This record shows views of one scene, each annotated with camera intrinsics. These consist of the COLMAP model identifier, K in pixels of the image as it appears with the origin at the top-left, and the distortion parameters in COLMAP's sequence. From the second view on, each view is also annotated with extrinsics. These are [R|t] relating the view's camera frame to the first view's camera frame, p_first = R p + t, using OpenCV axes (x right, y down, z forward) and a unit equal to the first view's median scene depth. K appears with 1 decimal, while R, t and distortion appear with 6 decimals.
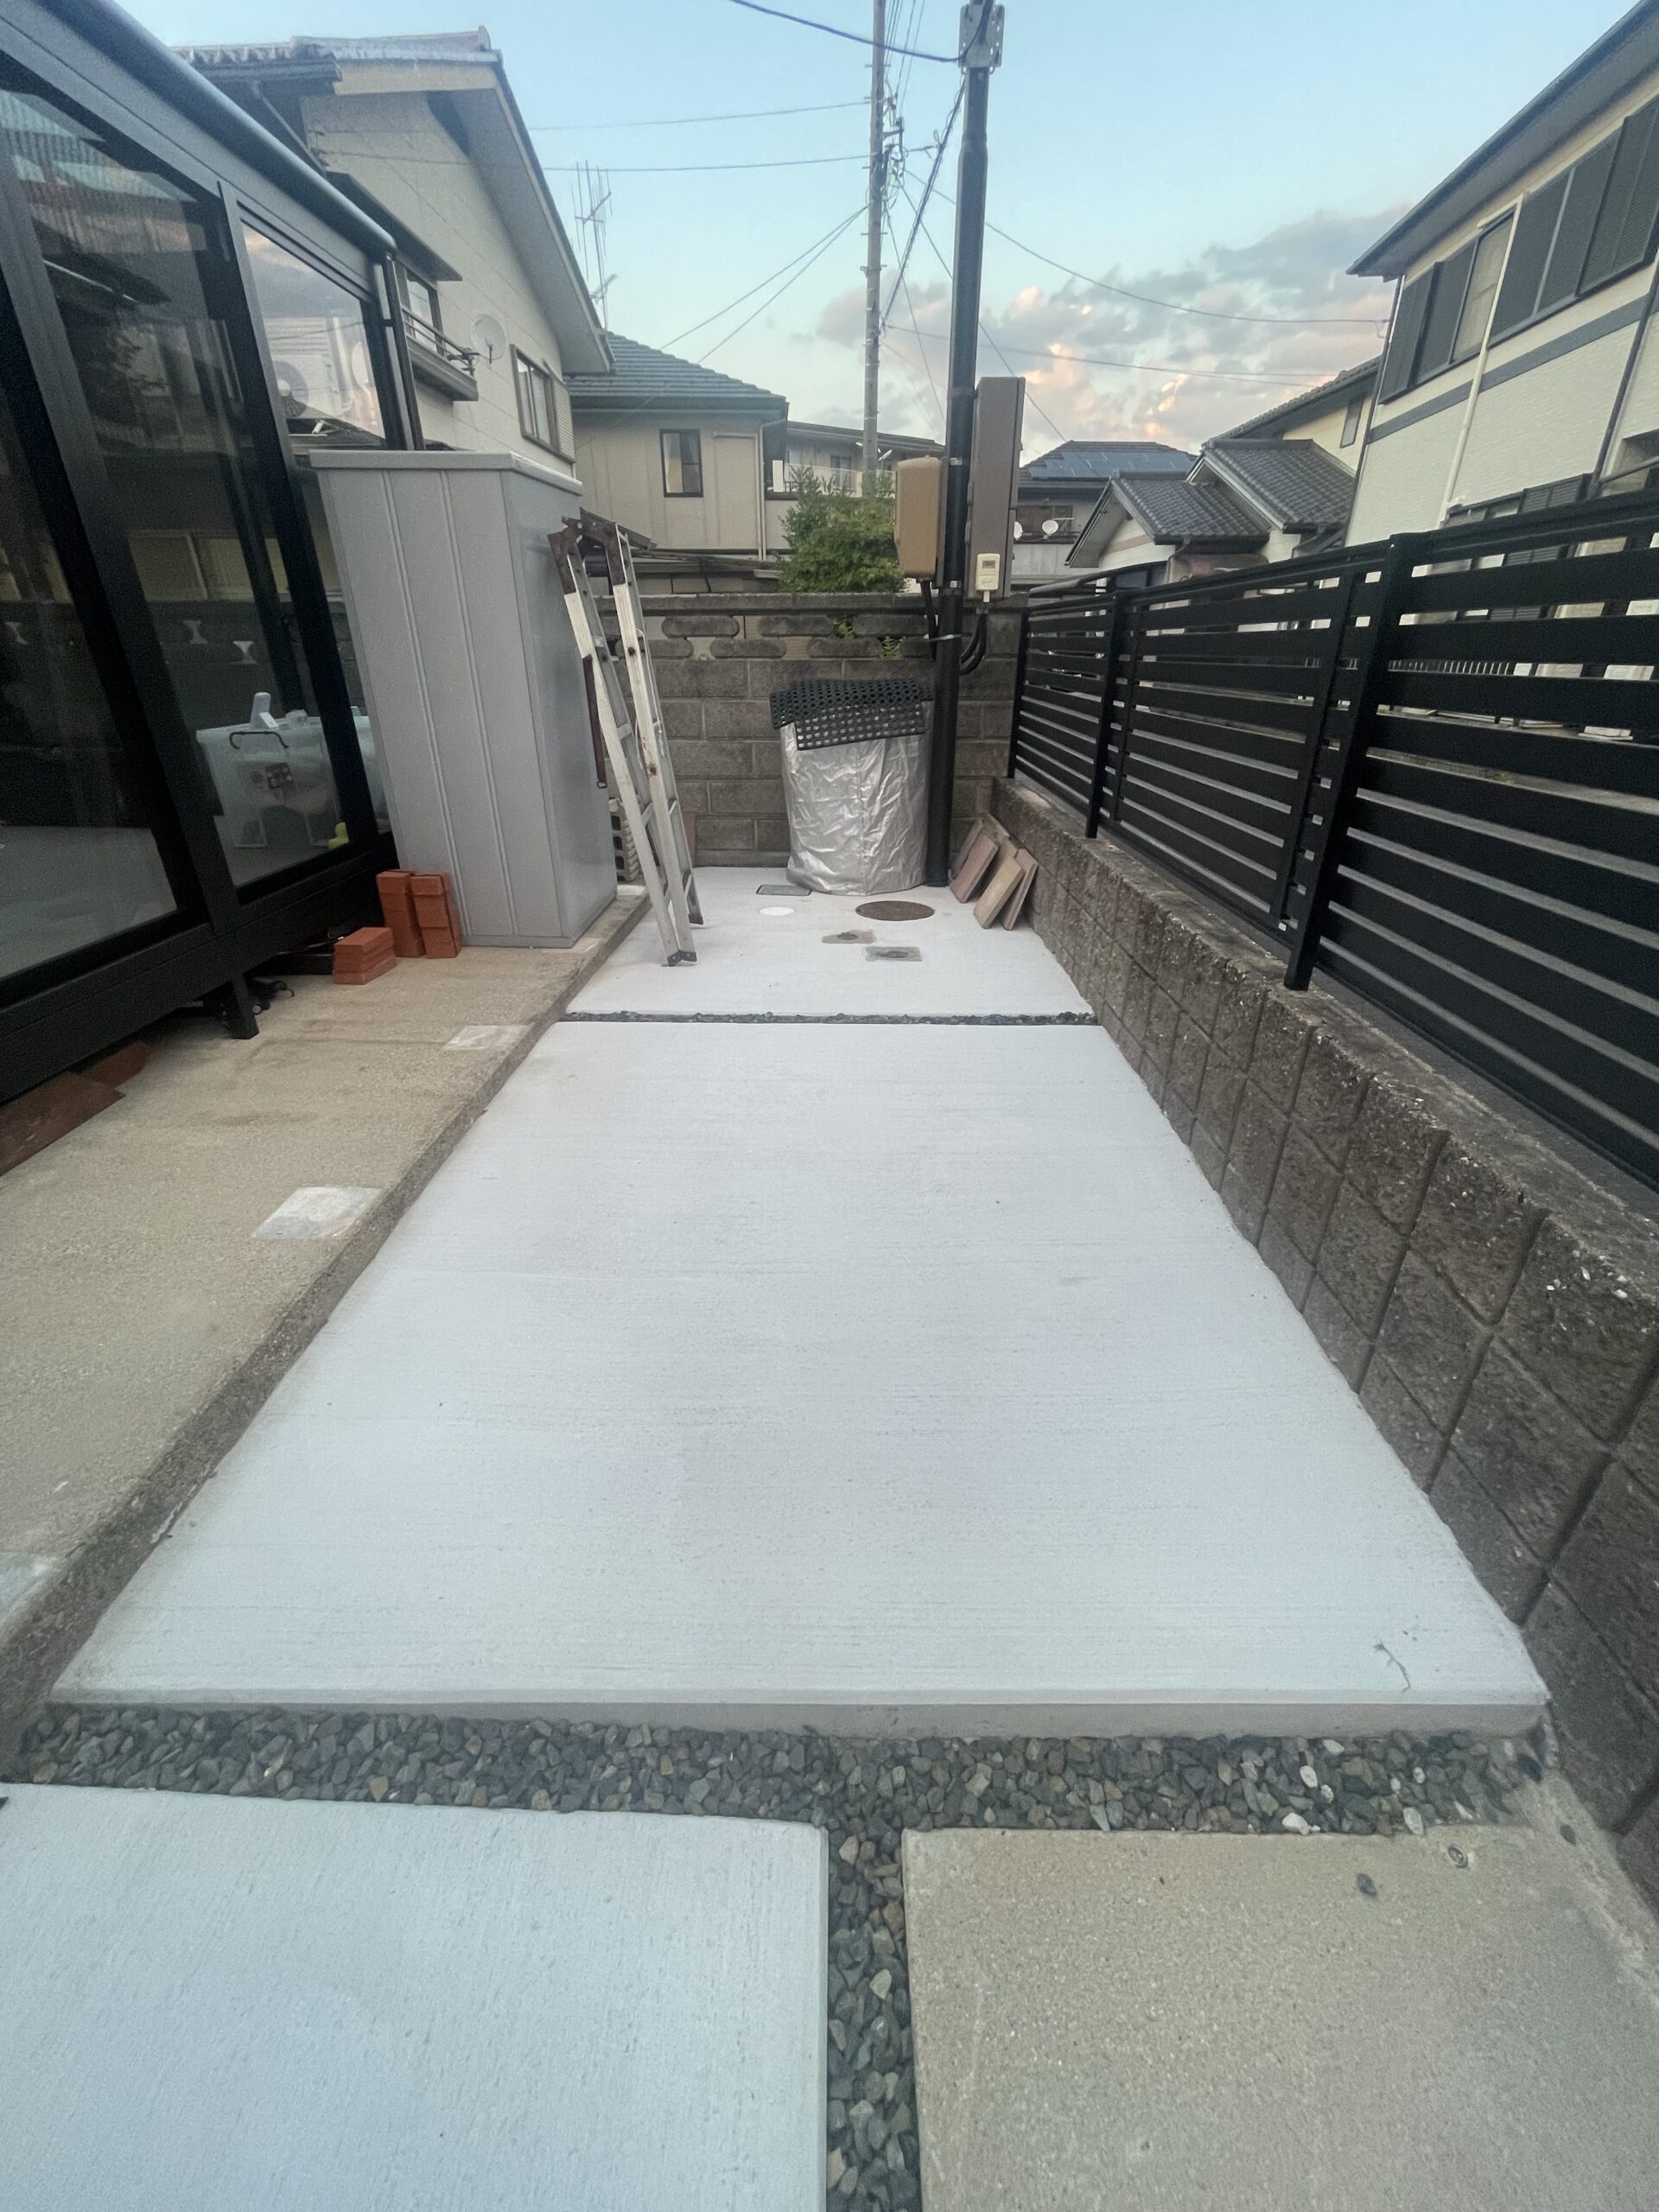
lens RADIAL K [[893.6, 0, 828.2], [0, 893.6, 1096.0], [0, 0, 1]] dist [-0.000236, 0.000095]
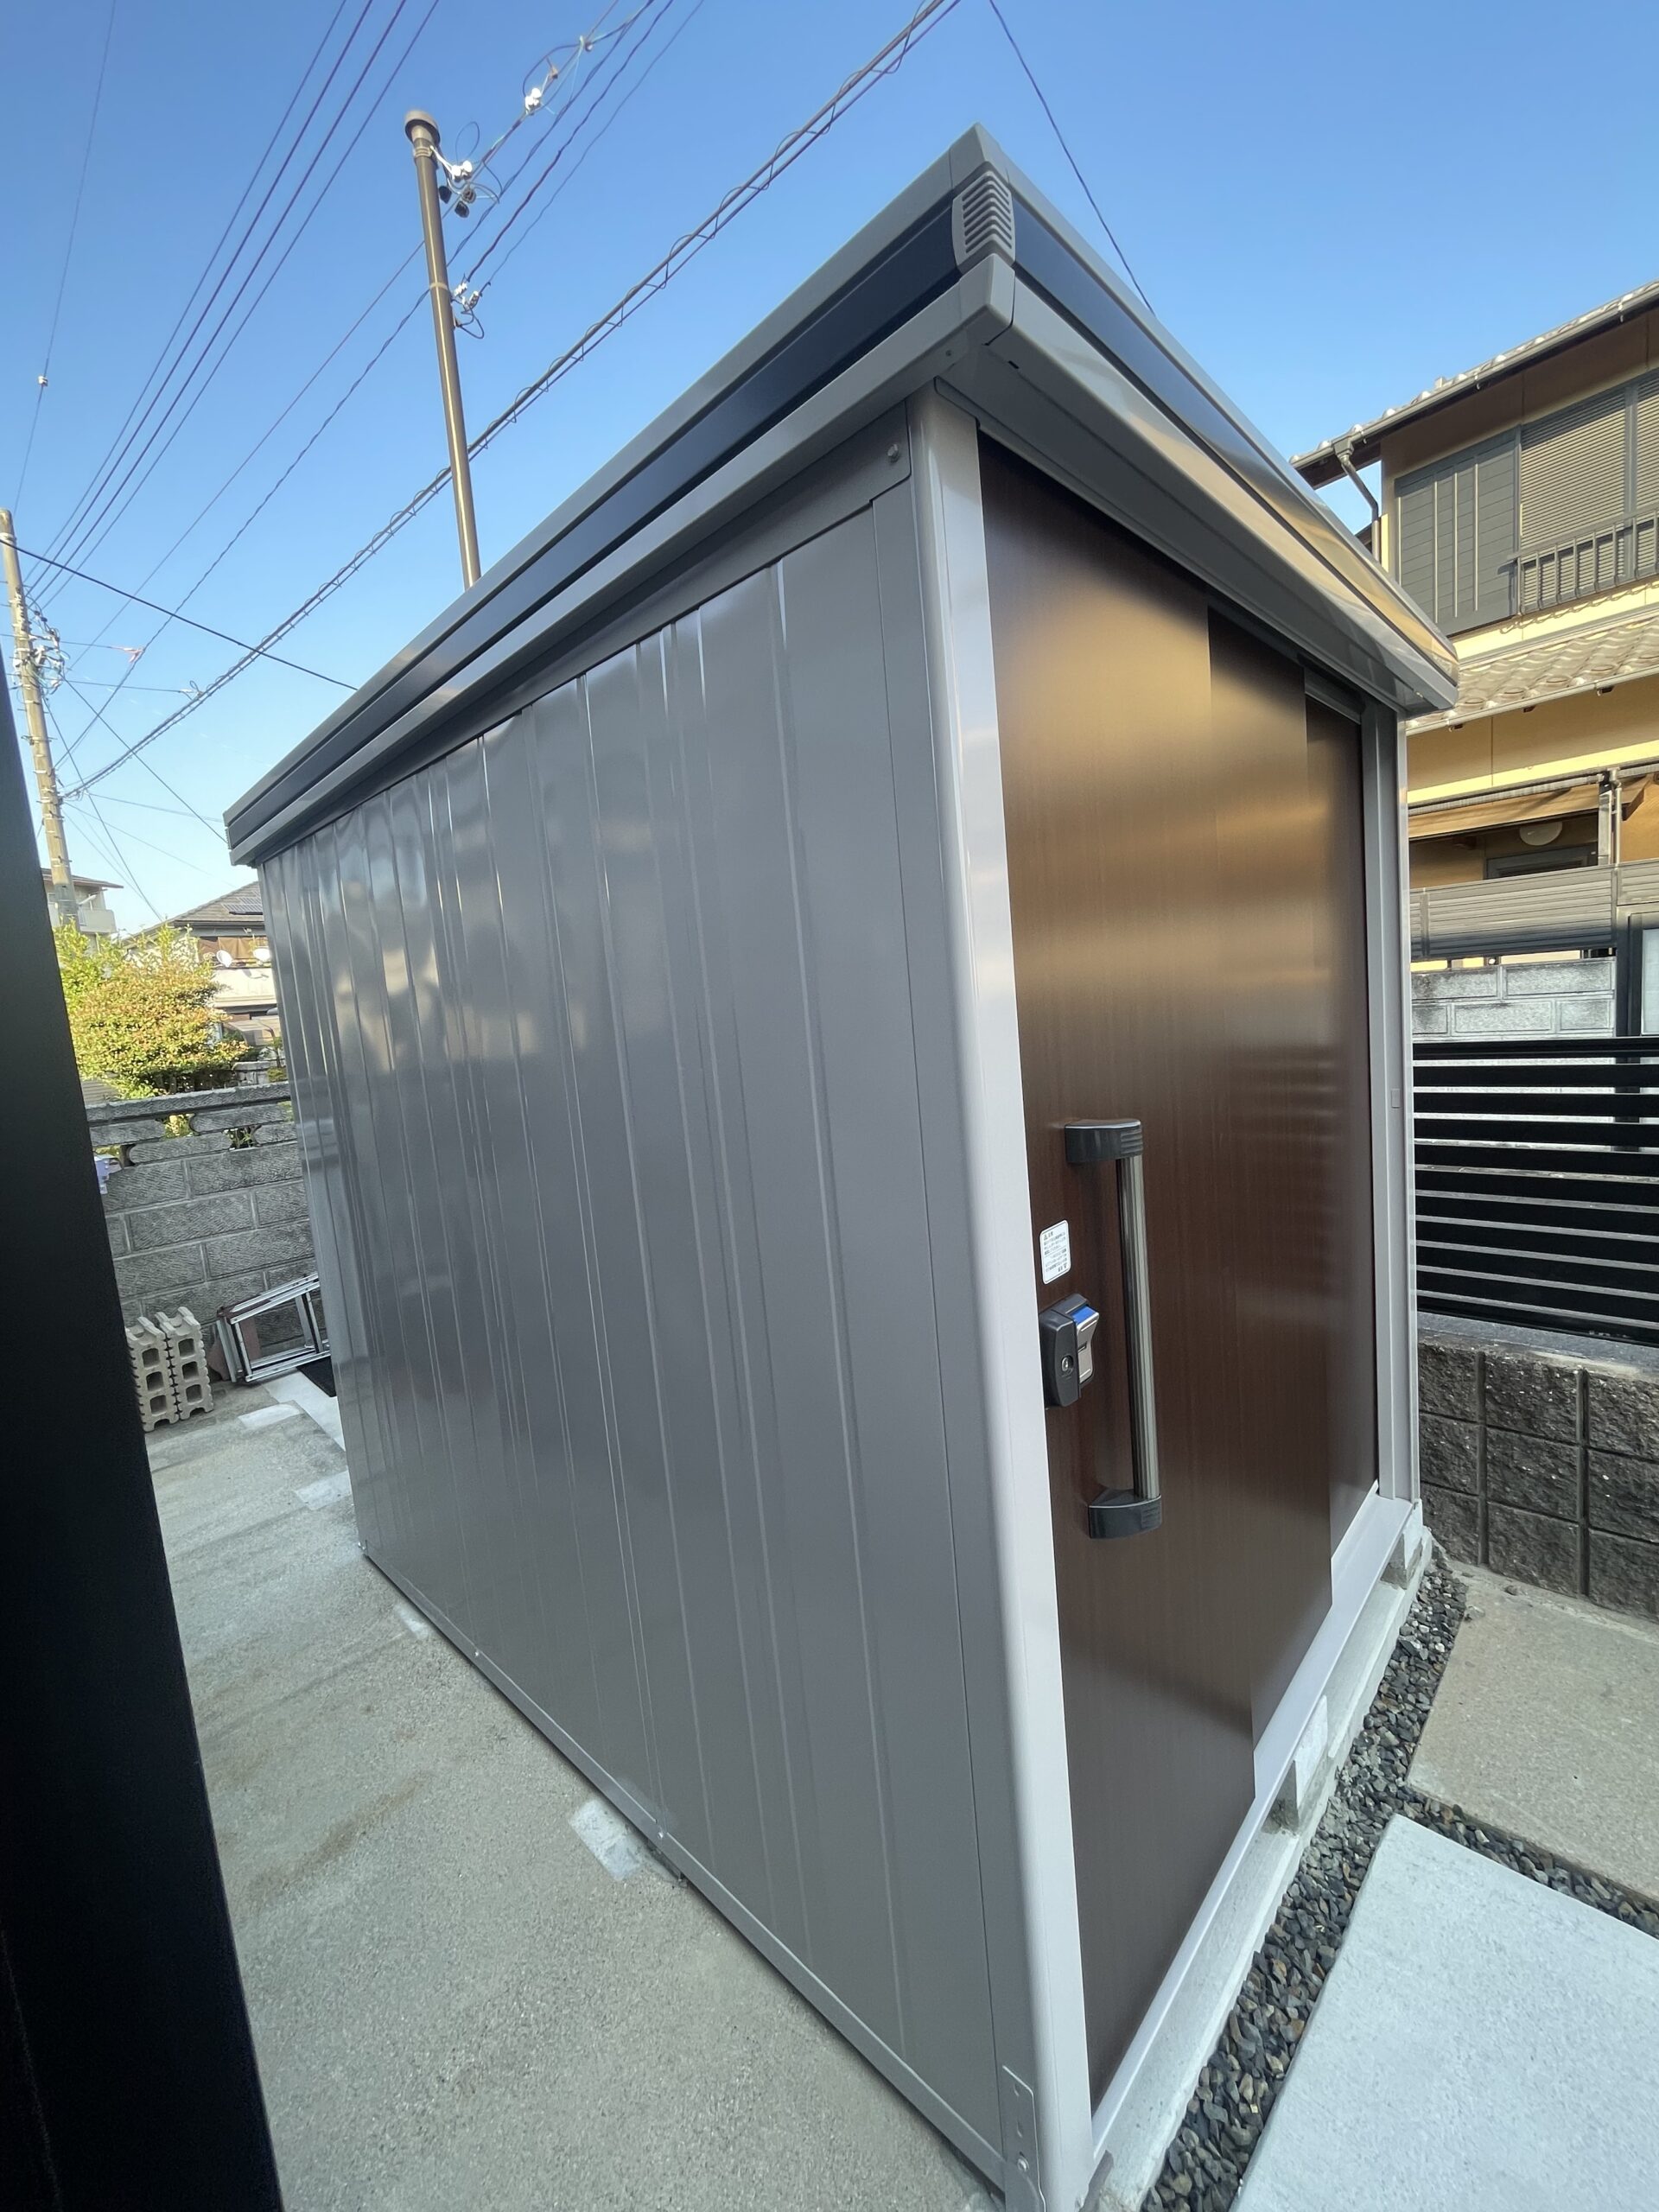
lens RADIAL K [[893.6, 0, 828.2], [0, 893.6, 1096.0], [0, 0, 1]] dist [-0.000236, 0.000095]
pose [[0.686878, -0.134762, 0.714169, -1.644211], [0.400481, 0.890190, -0.217202, -0.403480], [-0.606476, 0.435203, 0.665422, -0.037955]]
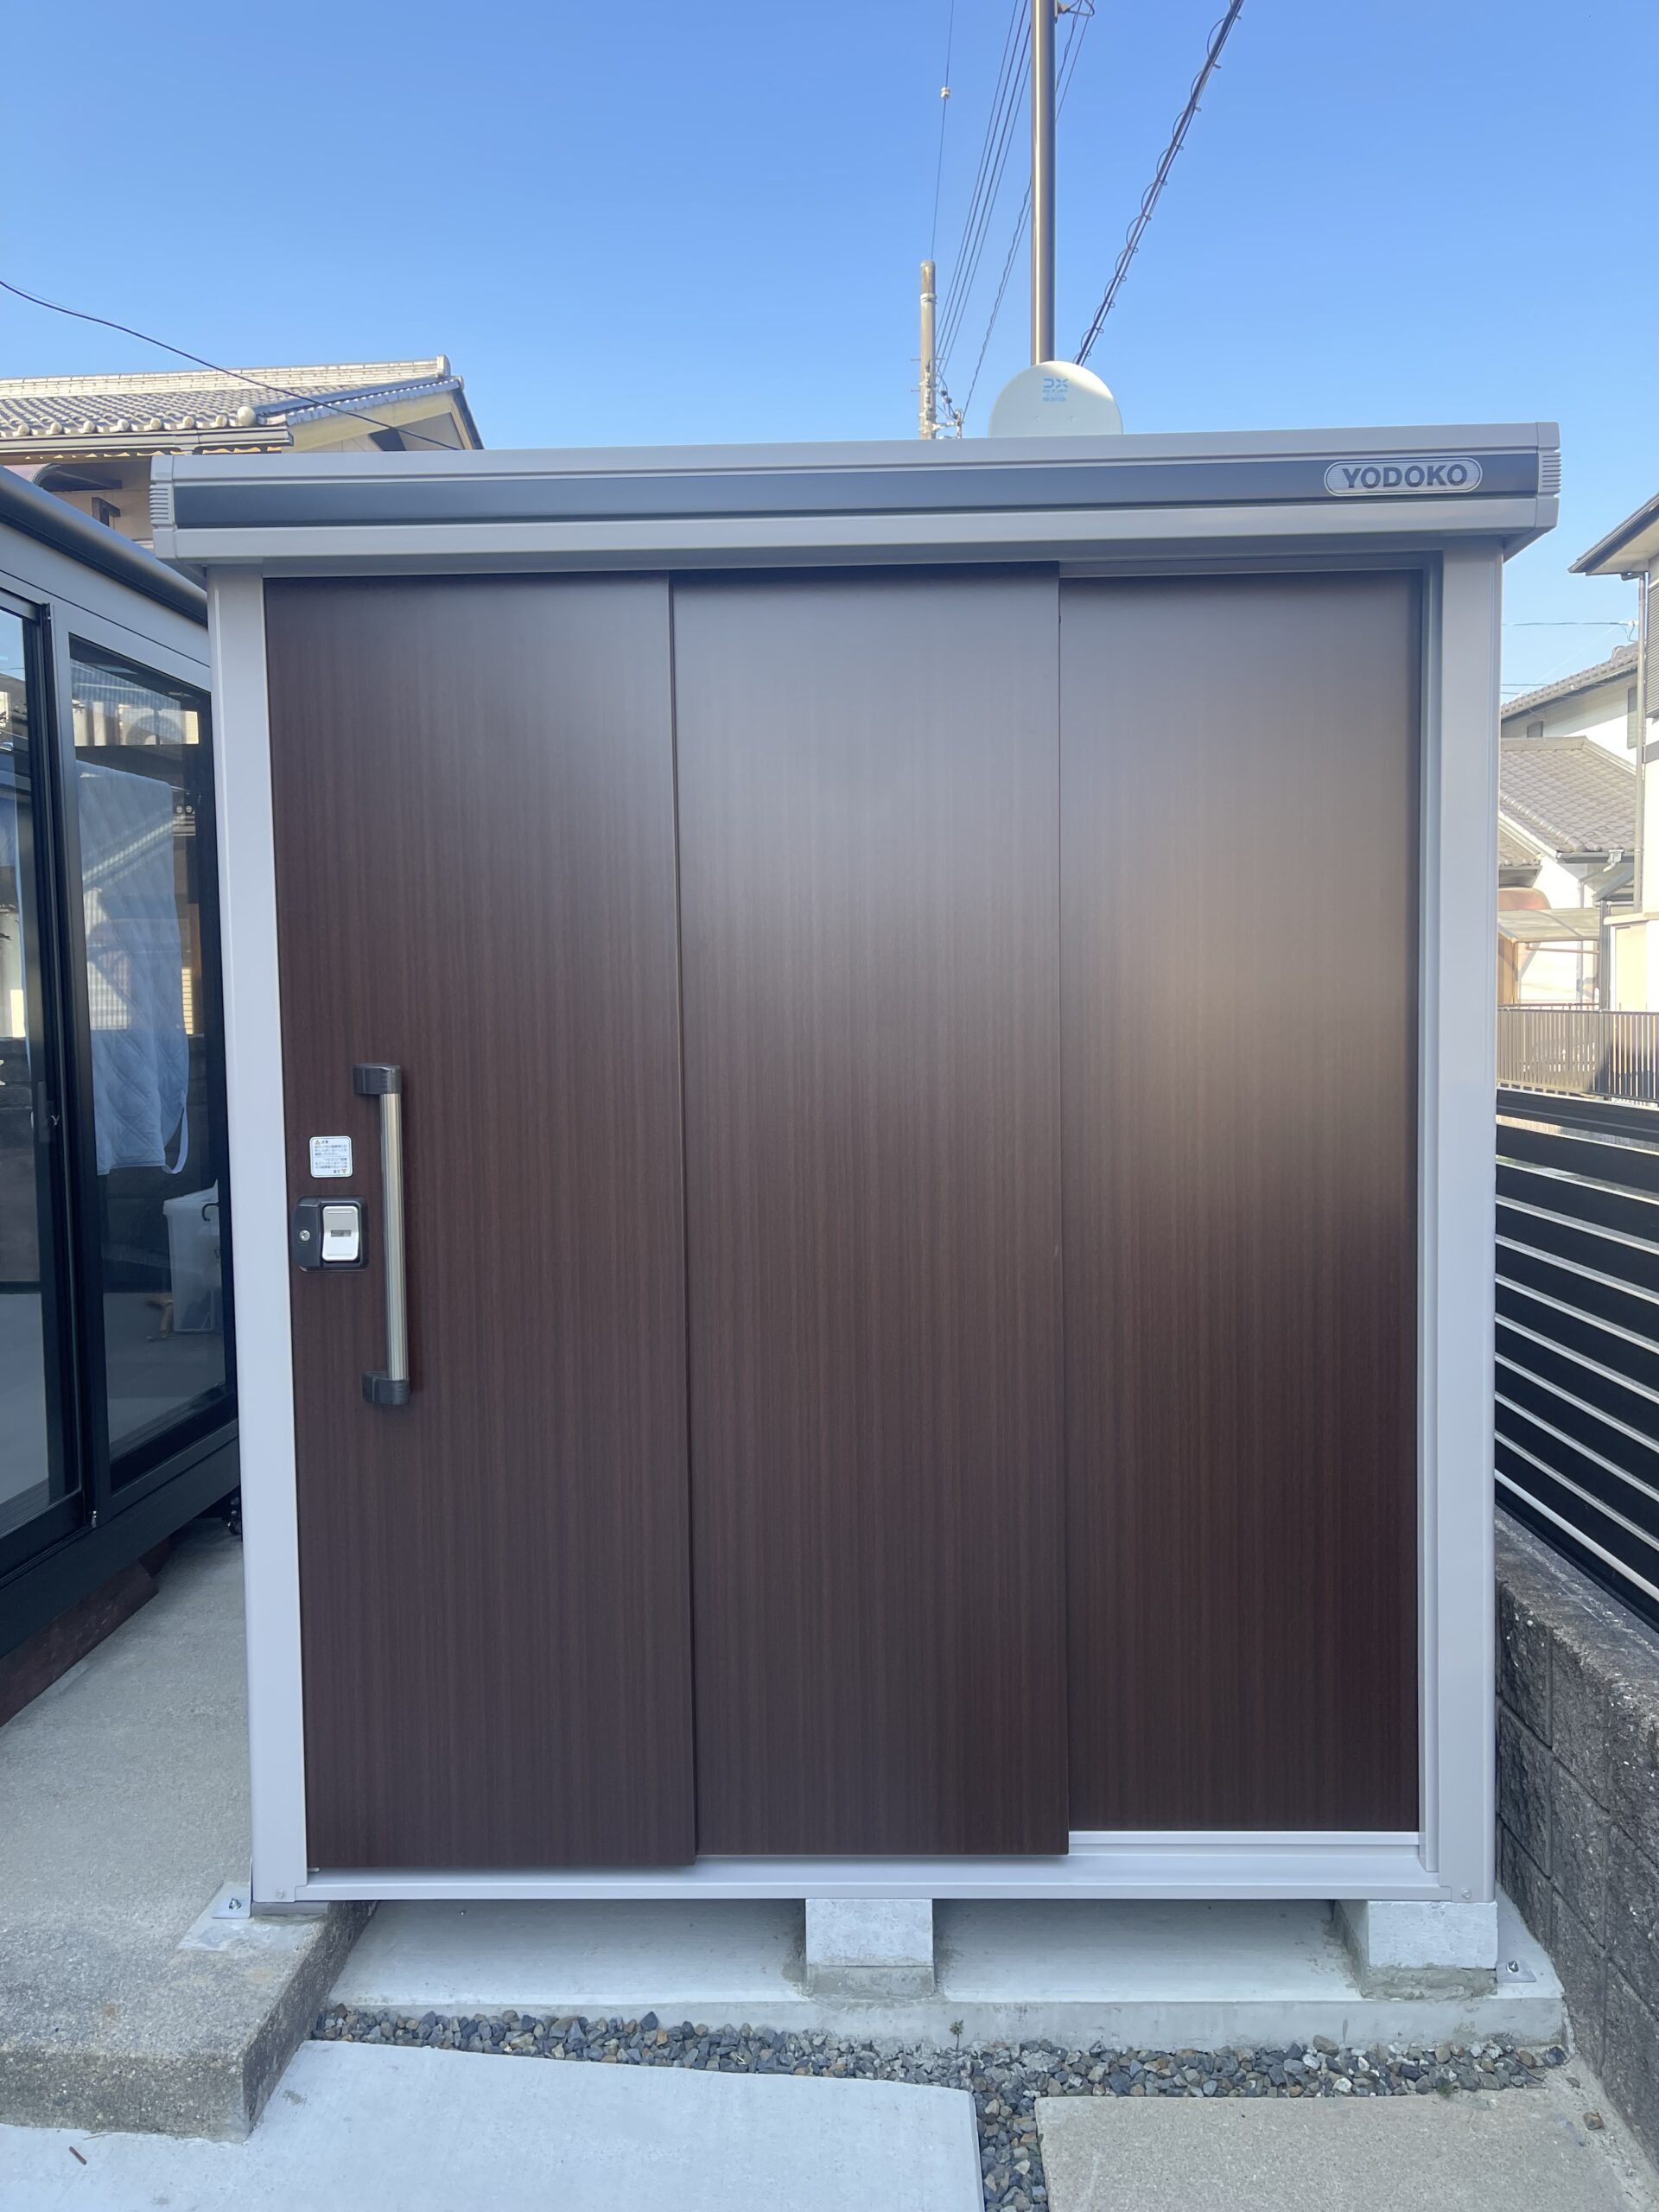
lens RADIAL K [[1672.5, 0, 829.5], [0, 1672.5, 1106.0], [0, 0, 1]] dist [0.043408, 0.001027]
pose [[0.999700, -0.011670, -0.021526, -0.125561], [0.002276, 0.919609, -0.392827, 0.463883], [0.024380, 0.392661, 0.919360, -1.595938]]
